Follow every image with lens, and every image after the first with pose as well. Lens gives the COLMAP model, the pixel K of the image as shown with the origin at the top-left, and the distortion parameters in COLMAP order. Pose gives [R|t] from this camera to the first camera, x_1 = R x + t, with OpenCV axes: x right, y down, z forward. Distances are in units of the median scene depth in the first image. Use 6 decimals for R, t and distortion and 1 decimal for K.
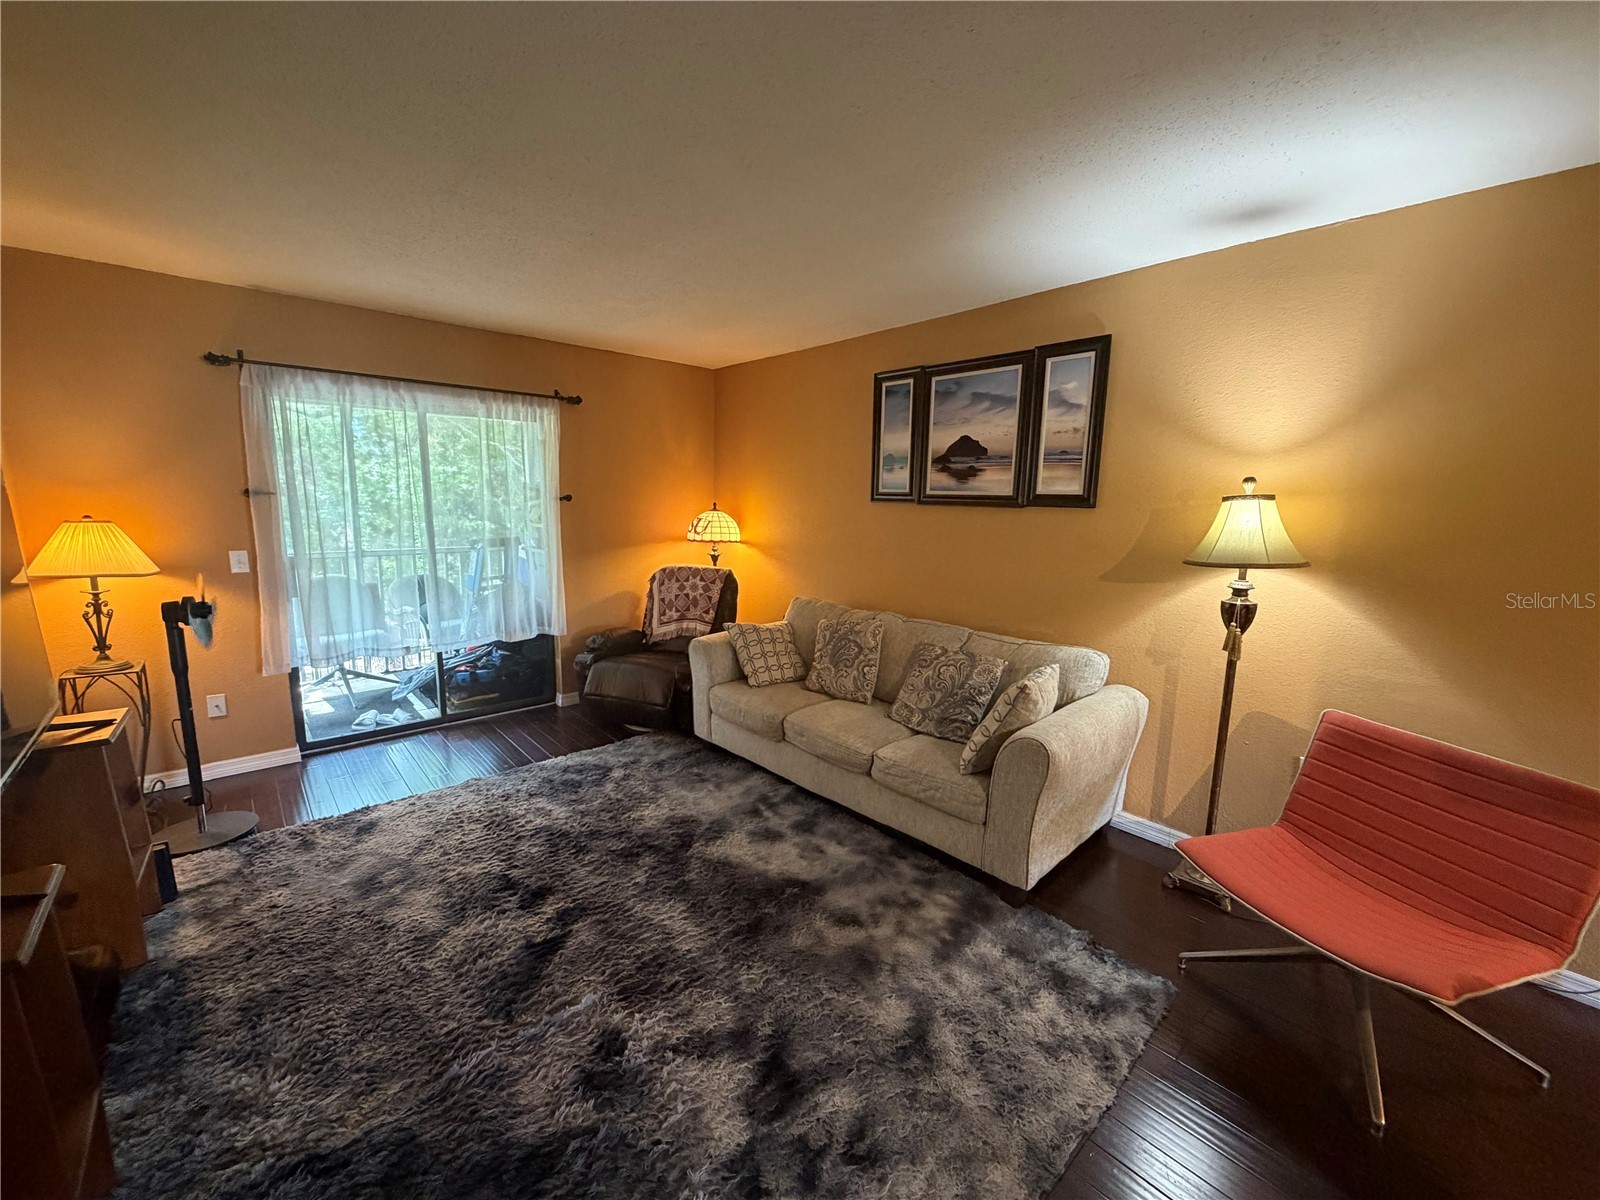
lens RADIAL K [[636.1, 0, 795.6], [0, 636.1, 598.5], [0, 0, 1]] dist [-0.002827, -0.000511]
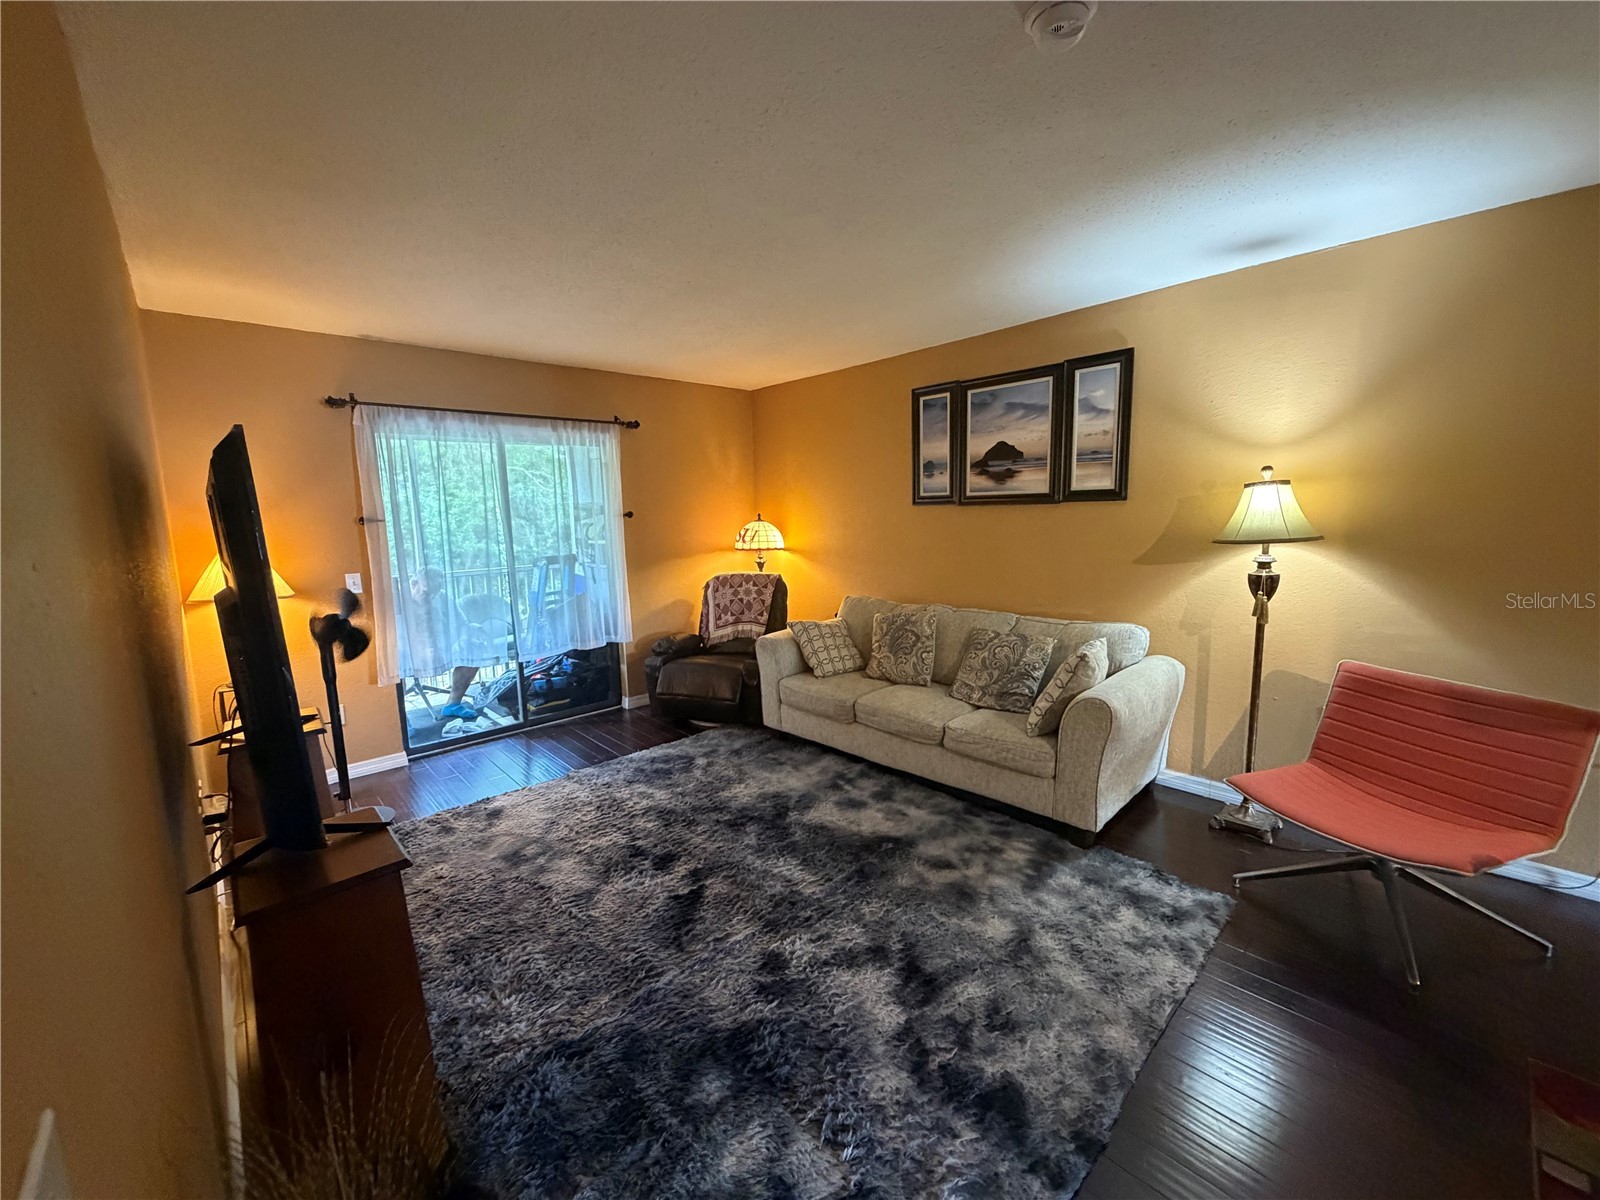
lens RADIAL K [[636.9, 0, 796.2], [0, 636.9, 599.4], [0, 0, 1]] dist [-0.000205, -0.000528]
pose [[0.998933, -0.045707, 0.006591, -0.135159], [0.045816, 0.998796, -0.017558, 0.027625], [-0.005781, 0.017841, 0.999824, -0.129463]]
